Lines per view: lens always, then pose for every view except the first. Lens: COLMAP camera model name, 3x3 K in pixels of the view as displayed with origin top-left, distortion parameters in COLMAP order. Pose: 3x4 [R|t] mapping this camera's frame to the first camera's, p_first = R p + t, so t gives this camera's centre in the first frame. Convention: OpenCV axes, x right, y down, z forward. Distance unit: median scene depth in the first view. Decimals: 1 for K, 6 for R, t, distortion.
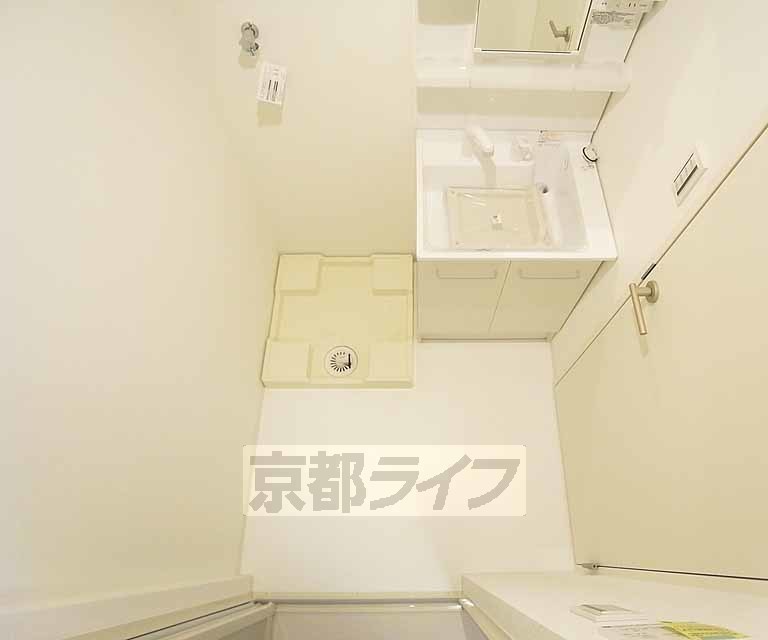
lens RADIAL K [[459.5, 0, 427.8], [0, 459.5, 297.3], [0, 0, 1]] dist [-0.060011, 0.007710]
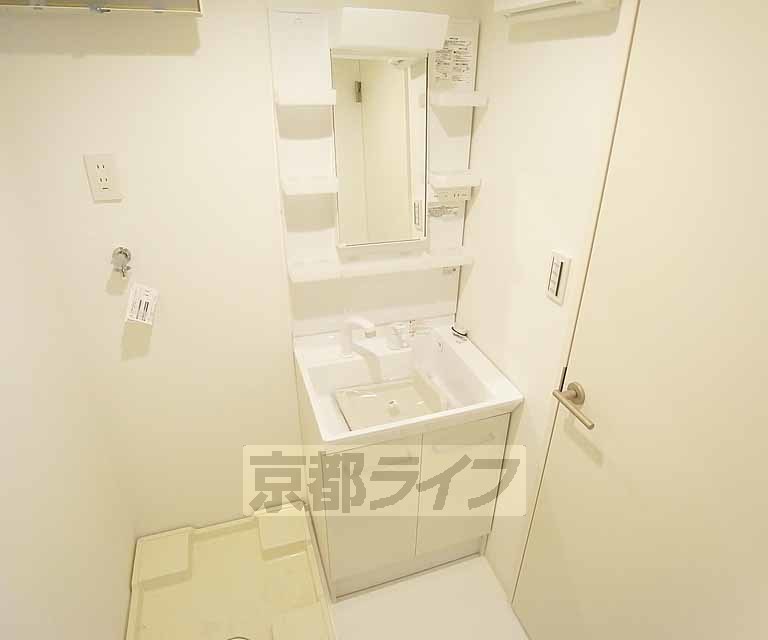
lens RADIAL K [[459.5, 0, 389.7], [0, 459.5, 316.3], [0, 0, 1]] dist [-0.060011, 0.007710]
pose [[0.950390, -0.140738, 0.277402, -0.096997], [0.274276, 0.799834, -0.533890, 0.193801], [-0.146737, 0.583489, 0.798755, 0.131972]]
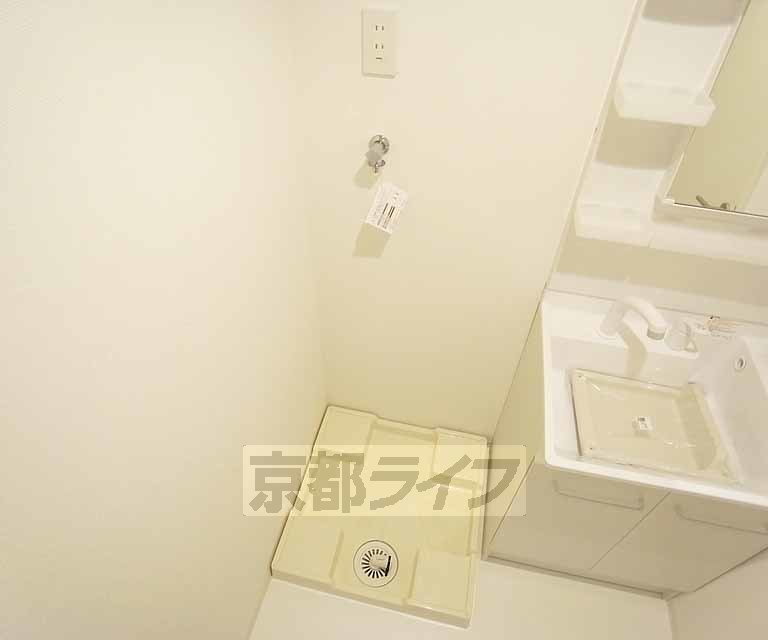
lens RADIAL K [[459.5, 0, 385.0], [0, 459.5, 313.3], [0, 0, 1]] dist [-0.060011, 0.007710]
pose [[0.972210, 0.161779, -0.169222, -0.156361], [-0.205218, 0.936774, -0.283442, -0.049283], [0.112668, 0.310292, 0.943941, 0.236608]]
